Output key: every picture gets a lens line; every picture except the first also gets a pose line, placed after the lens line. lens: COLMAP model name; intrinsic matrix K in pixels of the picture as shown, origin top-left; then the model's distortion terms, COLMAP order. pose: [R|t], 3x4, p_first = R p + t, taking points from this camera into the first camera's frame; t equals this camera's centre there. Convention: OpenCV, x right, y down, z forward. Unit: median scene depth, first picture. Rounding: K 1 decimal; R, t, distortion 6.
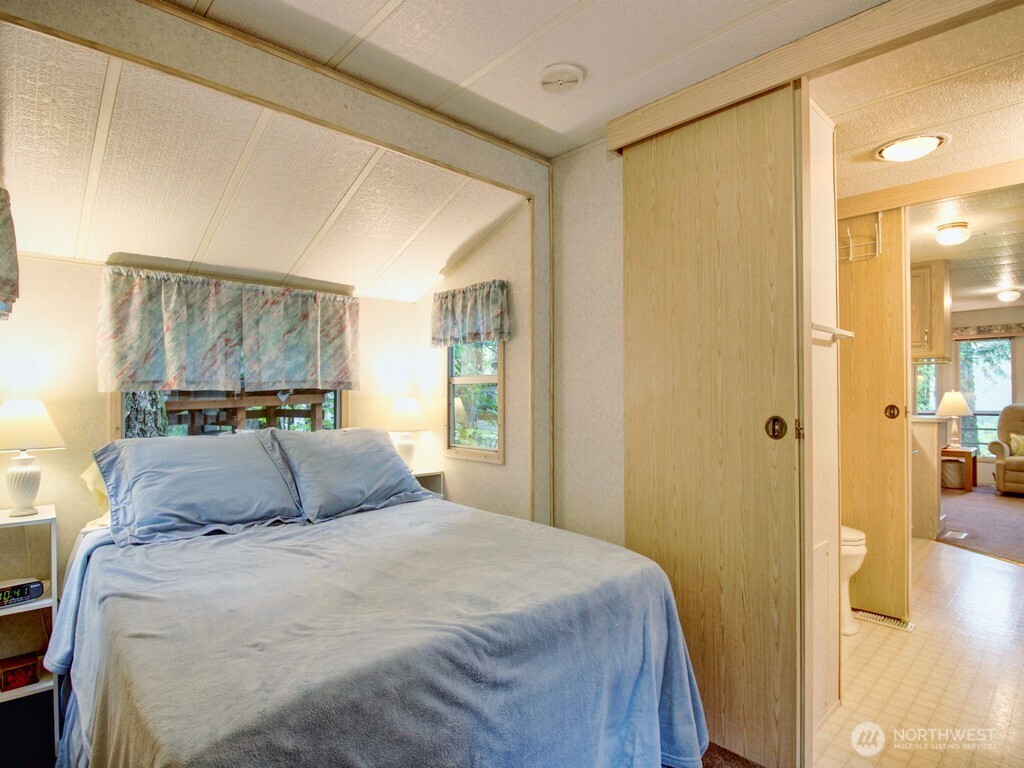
lens RADIAL K [[567.5, 0, 514.4], [0, 567.5, 387.2], [0, 0, 1]] dist [-0.007229, -0.007143]
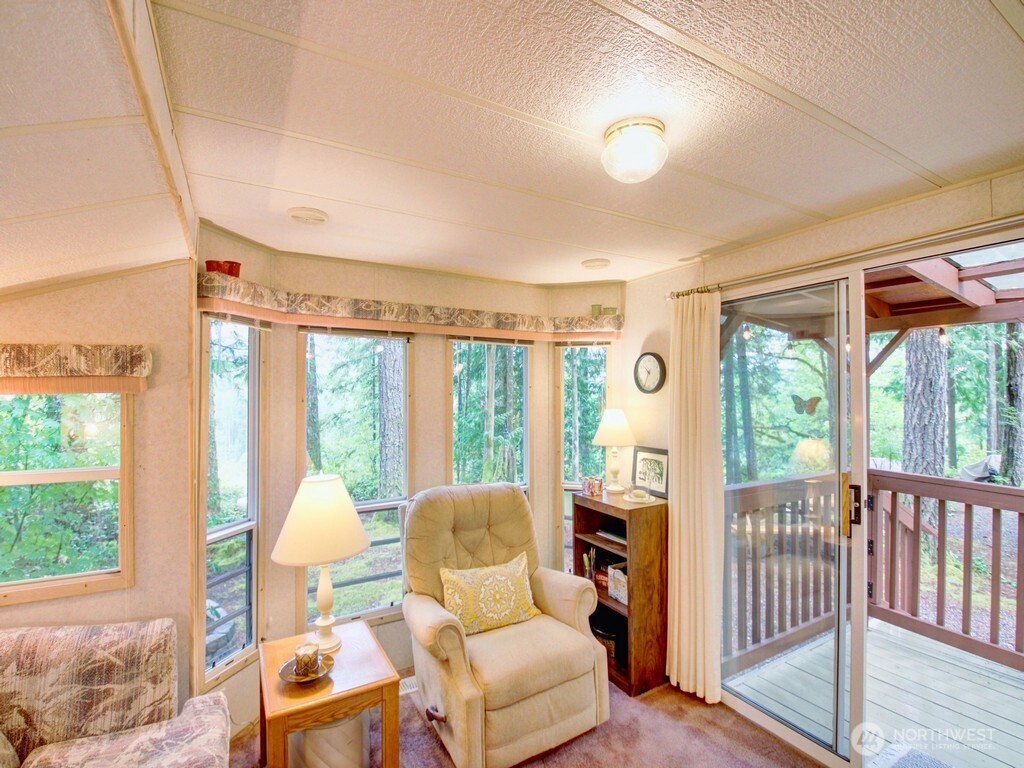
lens RADIAL K [[476.0, 0, 505.1], [0, 476.0, 386.9], [0, 0, 1]] dist [0.002117, -0.014121]
pose [[0.257411, 0.016810, 0.966156, 1.596484], [-0.007522, 0.999853, -0.015393, -0.125143], [-0.966273, -0.003305, 0.257500, 2.460563]]
